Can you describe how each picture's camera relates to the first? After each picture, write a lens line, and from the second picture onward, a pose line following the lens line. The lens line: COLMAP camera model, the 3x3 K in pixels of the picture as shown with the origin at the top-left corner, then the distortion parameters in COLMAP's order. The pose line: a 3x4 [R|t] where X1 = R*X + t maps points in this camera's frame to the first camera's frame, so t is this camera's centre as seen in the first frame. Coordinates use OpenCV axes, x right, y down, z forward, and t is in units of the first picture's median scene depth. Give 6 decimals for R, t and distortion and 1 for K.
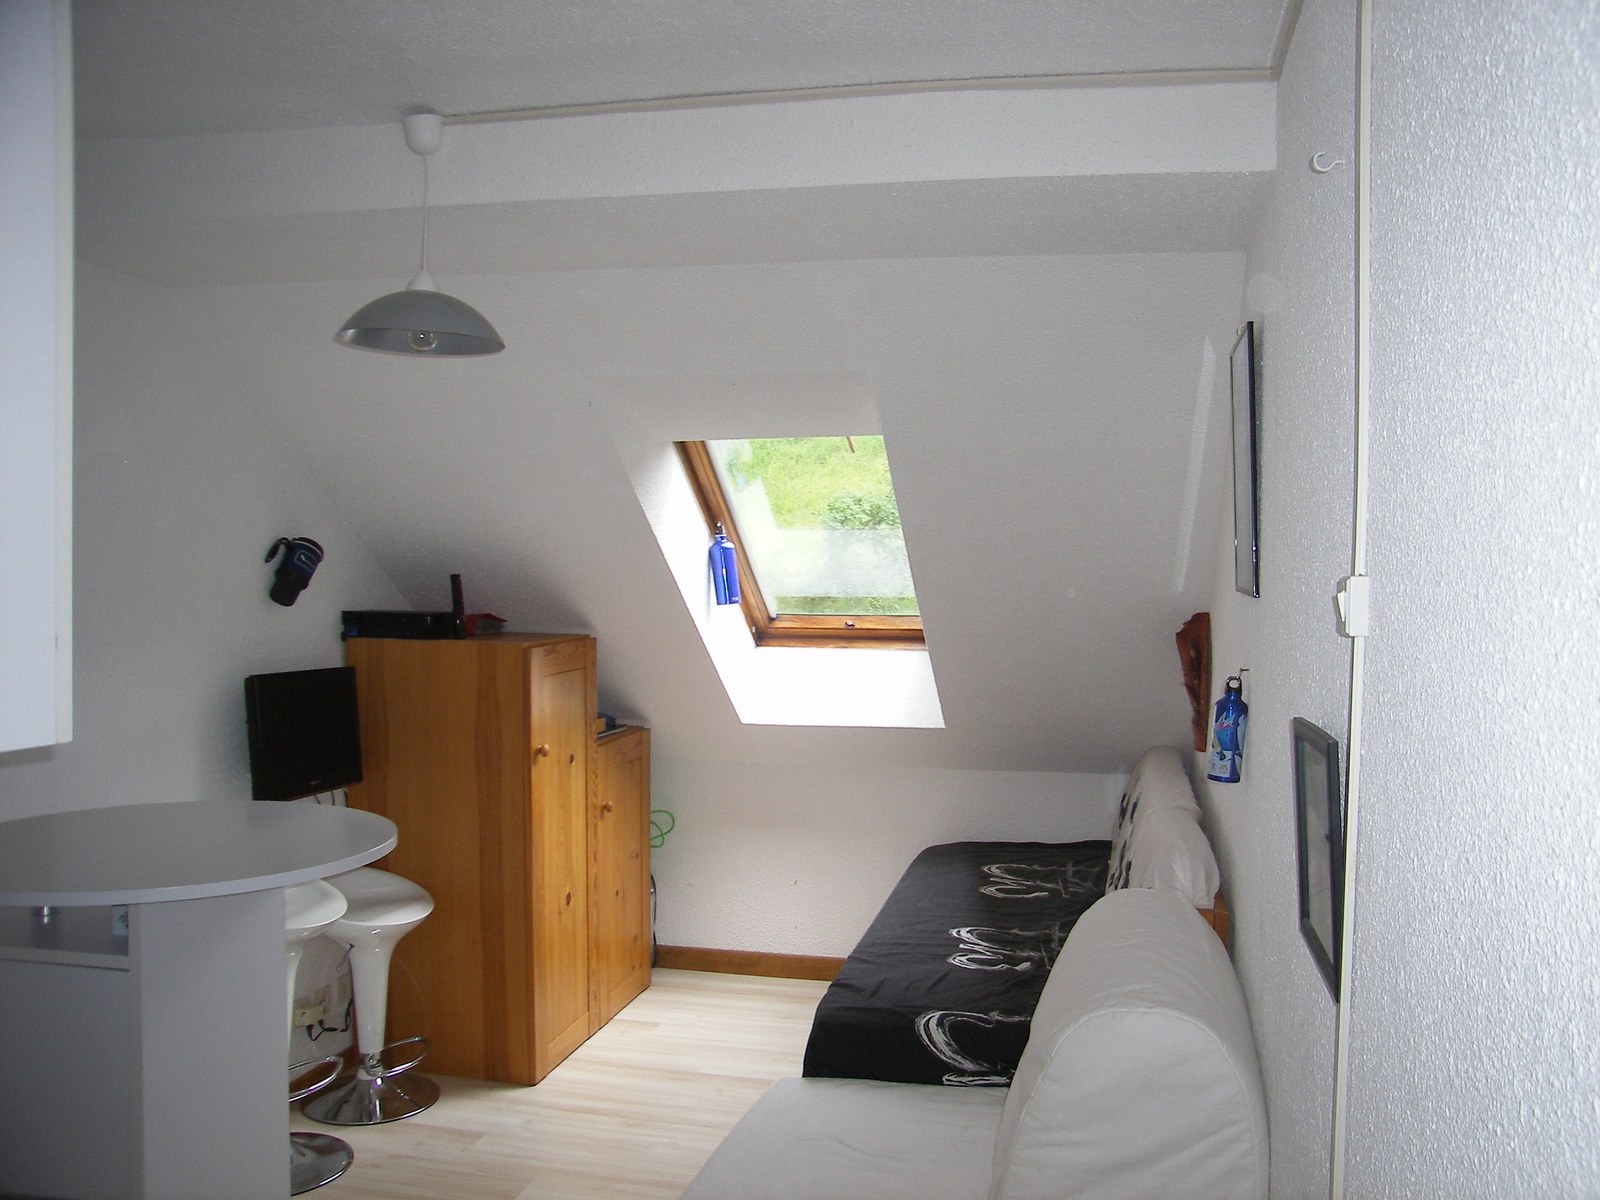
lens RADIAL K [[1377.8, 0, 862.1], [0, 1377.8, 612.4], [0, 0, 1]] dist [-0.157271, 0.187666]
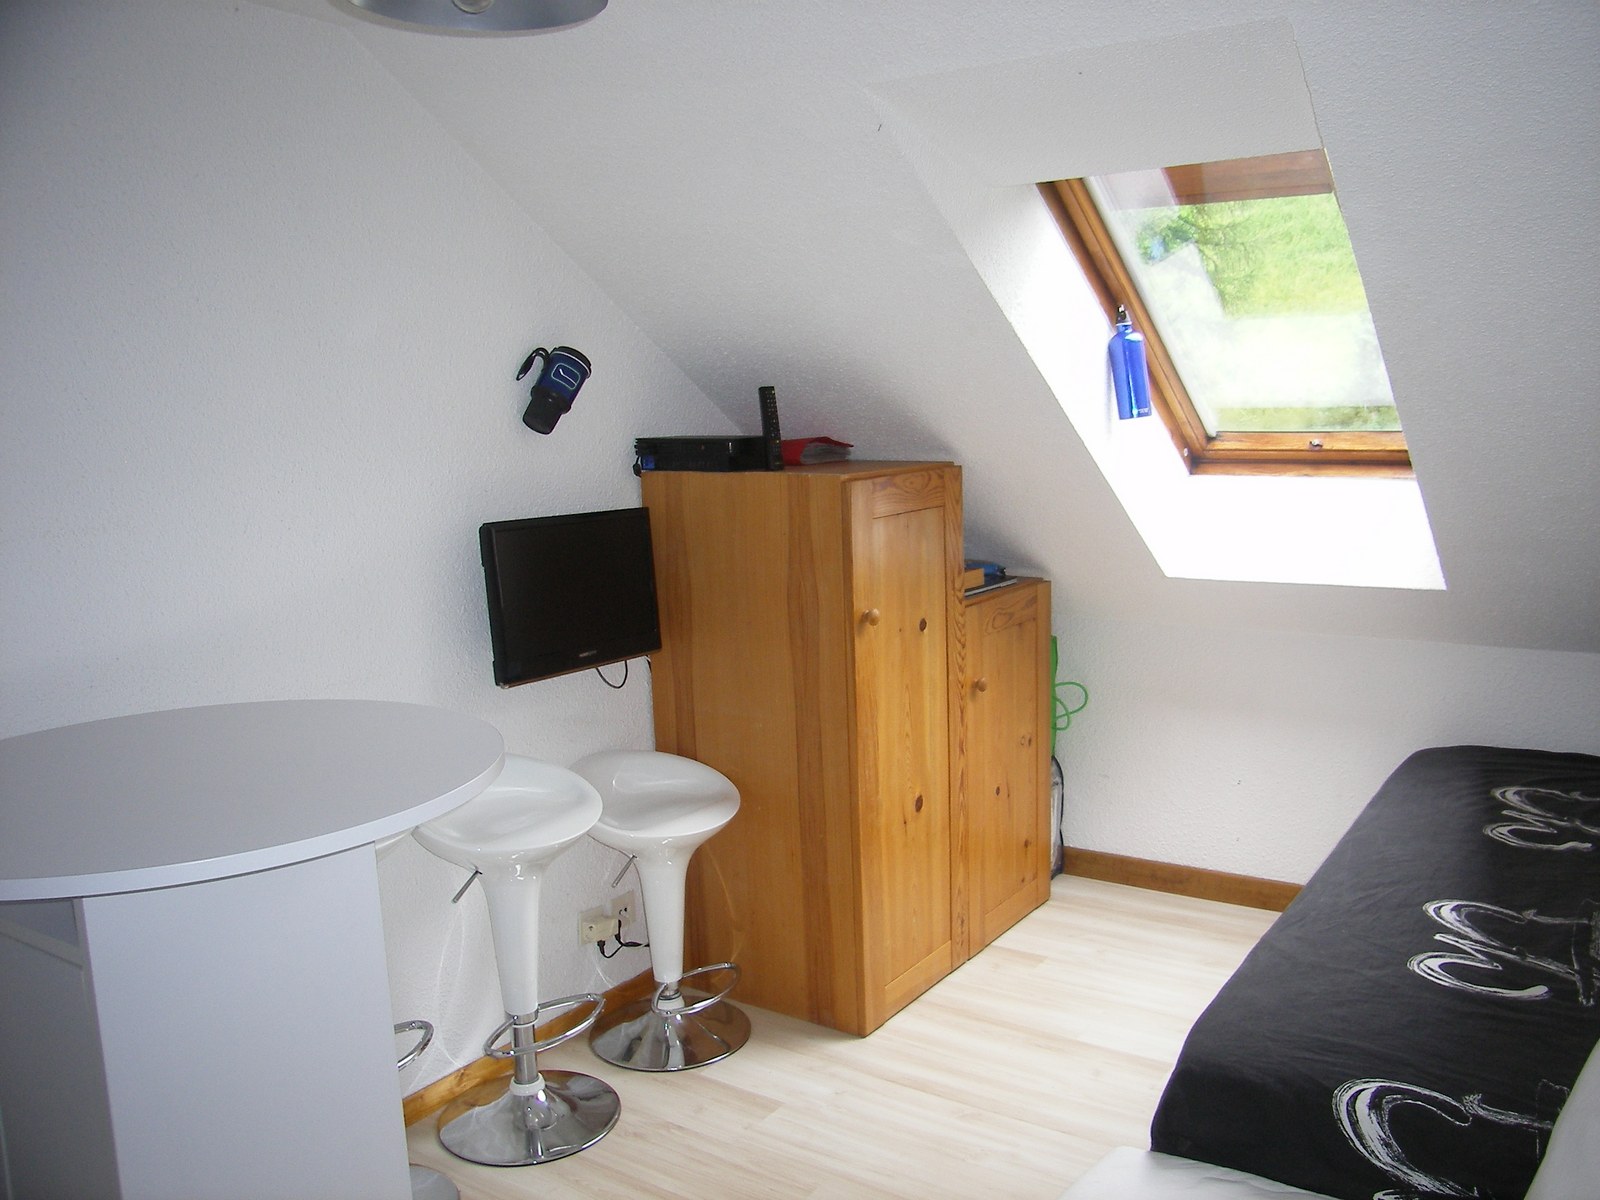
lens RADIAL K [[1377.8, 0, 862.1], [0, 1377.8, 612.4], [0, 0, 1]] dist [-0.157271, 0.187666]
pose [[0.928673, 0.026175, -0.369975, 0.042357], [0.021279, 0.992104, 0.123603, 0.003933], [0.370288, -0.122659, 0.920783, 0.277164]]
